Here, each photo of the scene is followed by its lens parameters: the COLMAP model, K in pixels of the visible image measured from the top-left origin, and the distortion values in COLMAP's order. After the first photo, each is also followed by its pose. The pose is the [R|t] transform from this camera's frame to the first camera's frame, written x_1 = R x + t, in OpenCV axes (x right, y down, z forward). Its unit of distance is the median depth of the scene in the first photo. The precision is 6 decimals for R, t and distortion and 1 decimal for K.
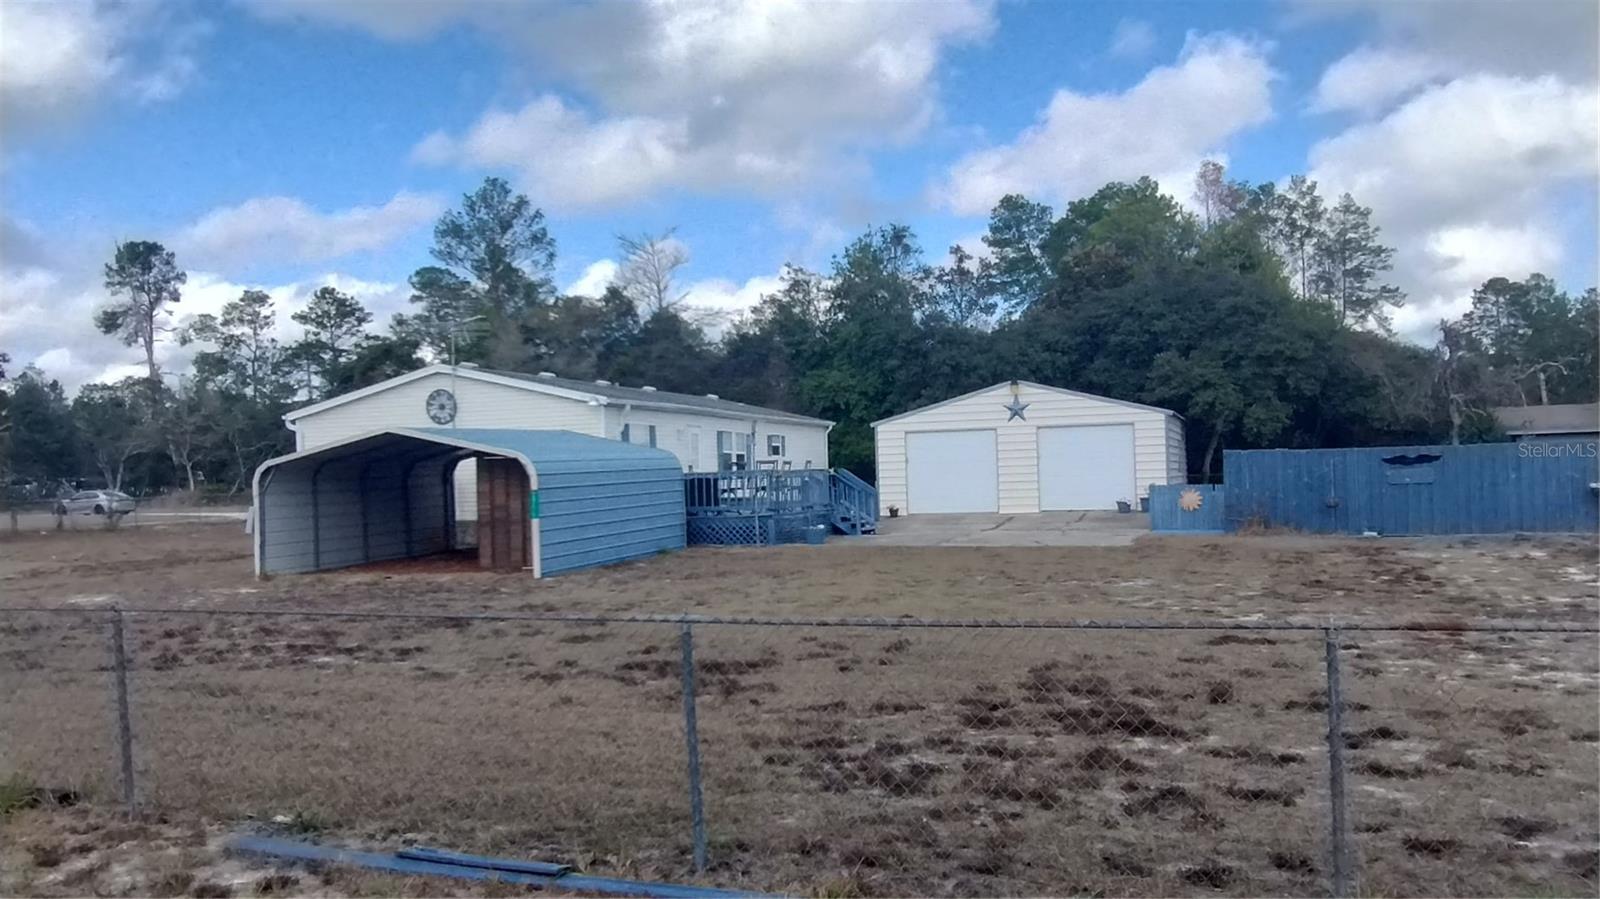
lens RADIAL K [[1214.0, 0, 813.5], [0, 1214.0, 450.8], [0, 0, 1]] dist [-0.008701, 0.003385]
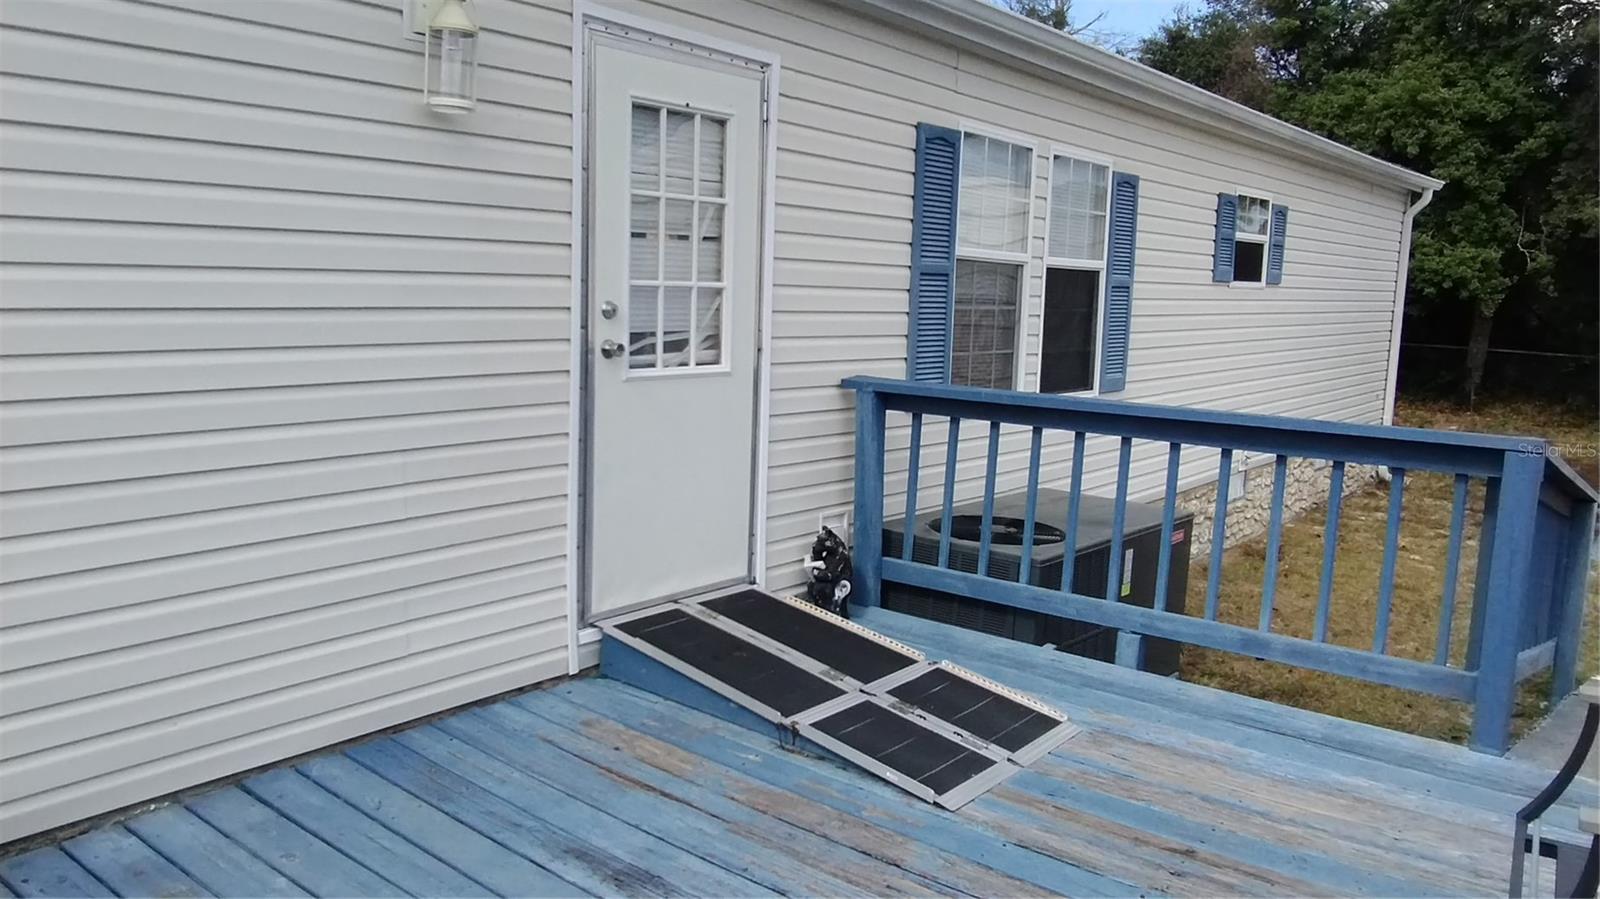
lens RADIAL K [[1214.0, 0, 813.5], [0, 1214.0, 450.8], [0, 0, 1]] dist [-0.008701, 0.003385]
pose [[0.944067, 0.095997, -0.315472, -0.032514], [-0.043116, 0.984410, 0.170525, -0.000545], [0.326924, -0.147385, 0.933487, 0.722694]]
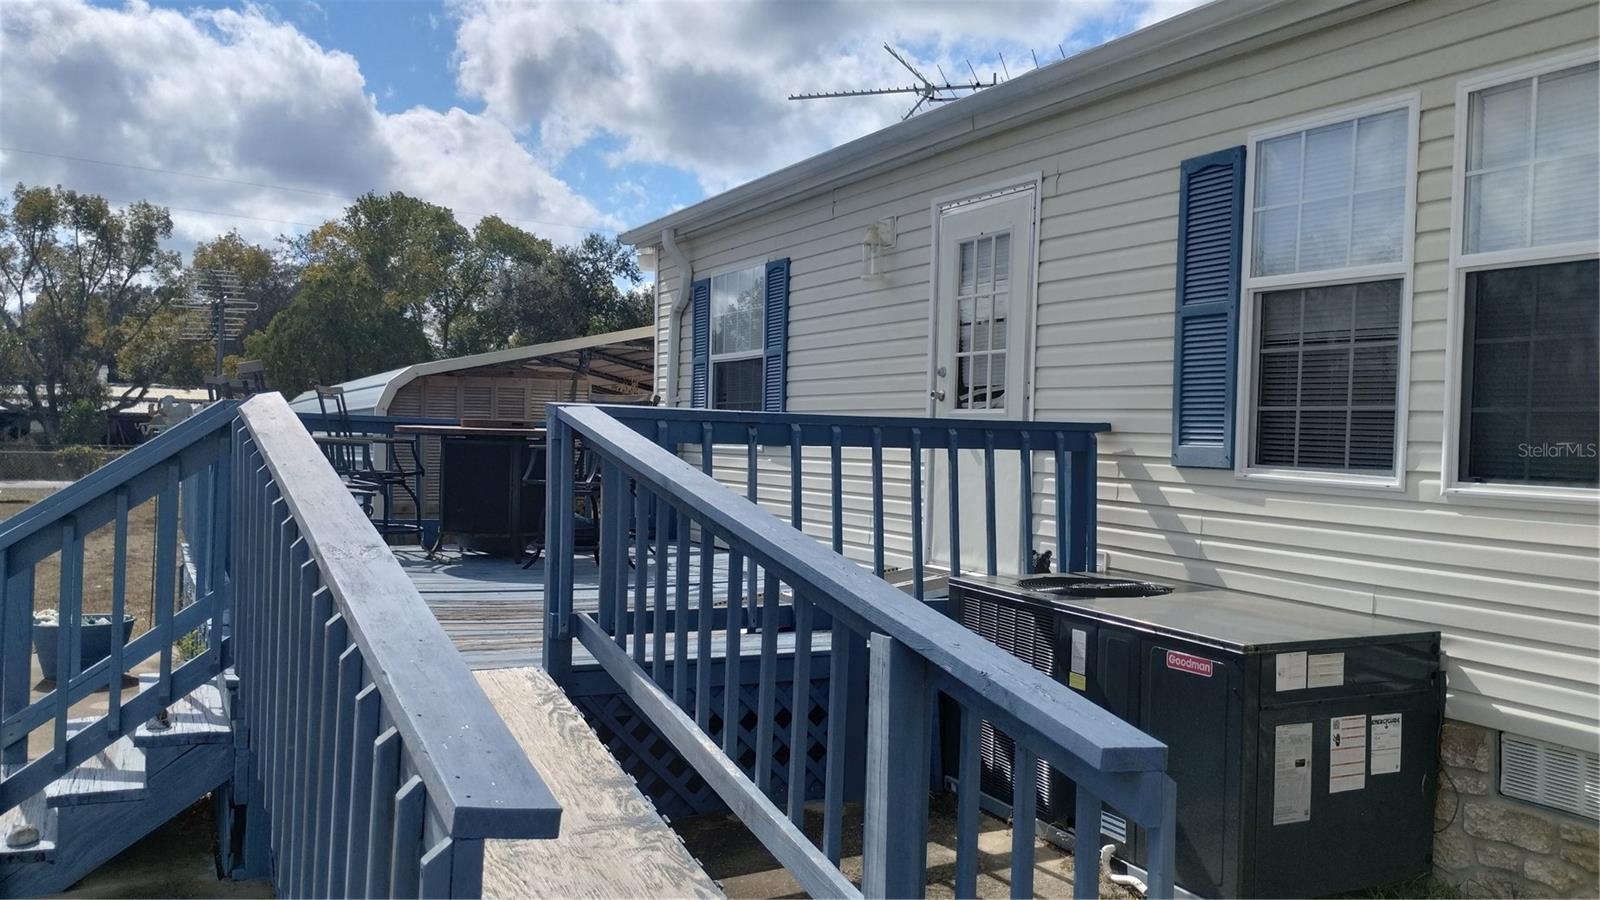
lens RADIAL K [[1362.0, 0, 800.0], [0, 1362.0, 450.0], [0, 0, 1]] dist [0.088071, 0.002474]
pose [[-0.723075, 0.018599, -0.690519, 0.070182], [0.012867, 0.999827, 0.013456, 0.015158], [0.690649, 0.000844, -0.723189, 0.952265]]
